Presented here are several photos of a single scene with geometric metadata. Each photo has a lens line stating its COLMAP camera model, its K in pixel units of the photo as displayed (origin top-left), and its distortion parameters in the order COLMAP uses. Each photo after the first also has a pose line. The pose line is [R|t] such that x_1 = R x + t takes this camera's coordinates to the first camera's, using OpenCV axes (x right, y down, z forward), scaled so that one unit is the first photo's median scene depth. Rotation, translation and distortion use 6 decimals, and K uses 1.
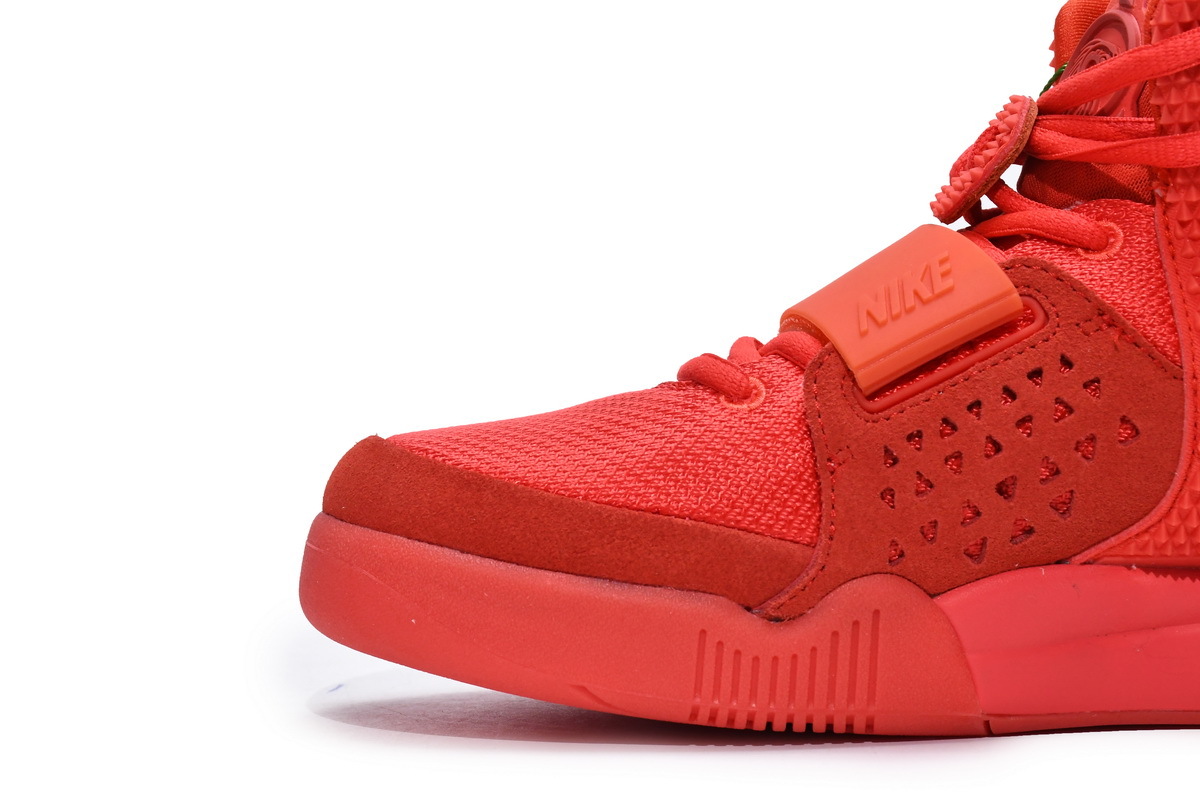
lens RADIAL K [[2687.8, 0, 600.2], [0, 2687.8, 398.5], [0, 0, 1]] dist [-0.061681, 0.000000]
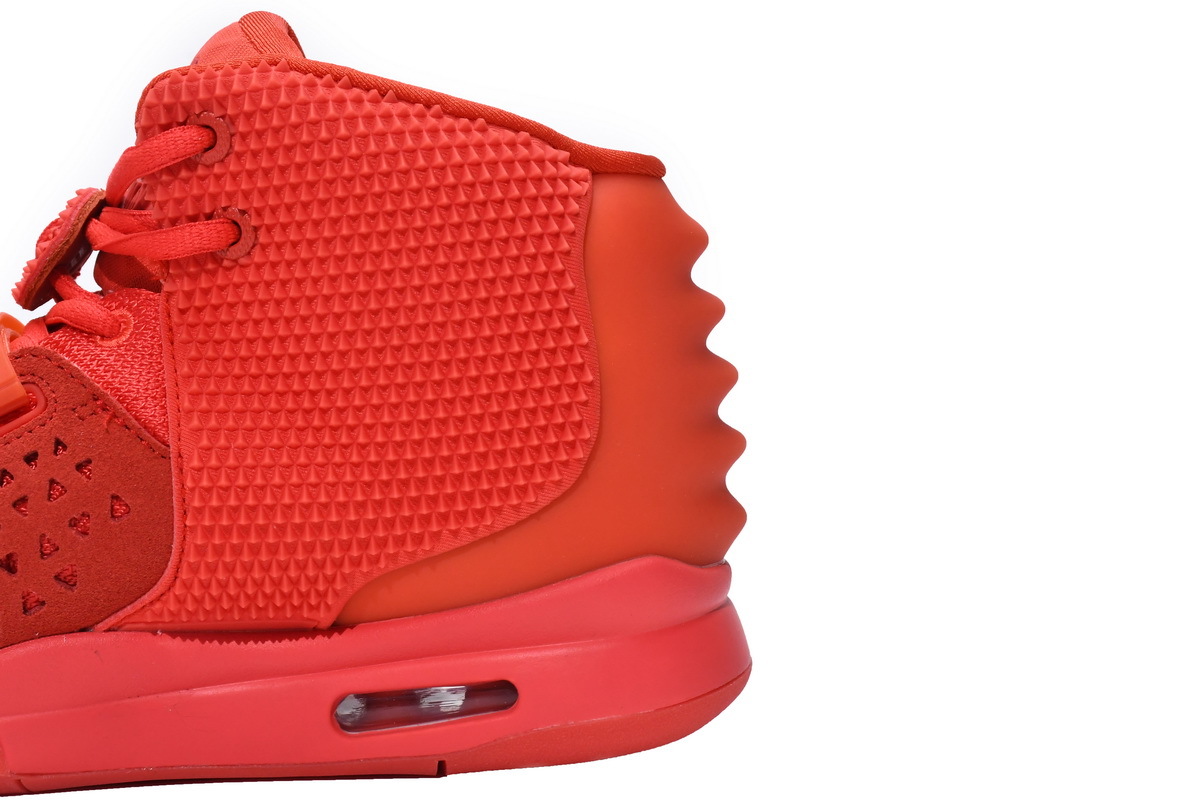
lens RADIAL K [[2687.8, 0, 599.8], [0, 2687.8, 401.6], [0, 0, 1]] dist [-0.061681, 0.000000]
pose [[0.999620, -0.027272, -0.004033, 0.388073], [0.027279, 0.999626, 0.001811, -0.026618], [0.003982, -0.001920, 0.999990, -0.068121]]
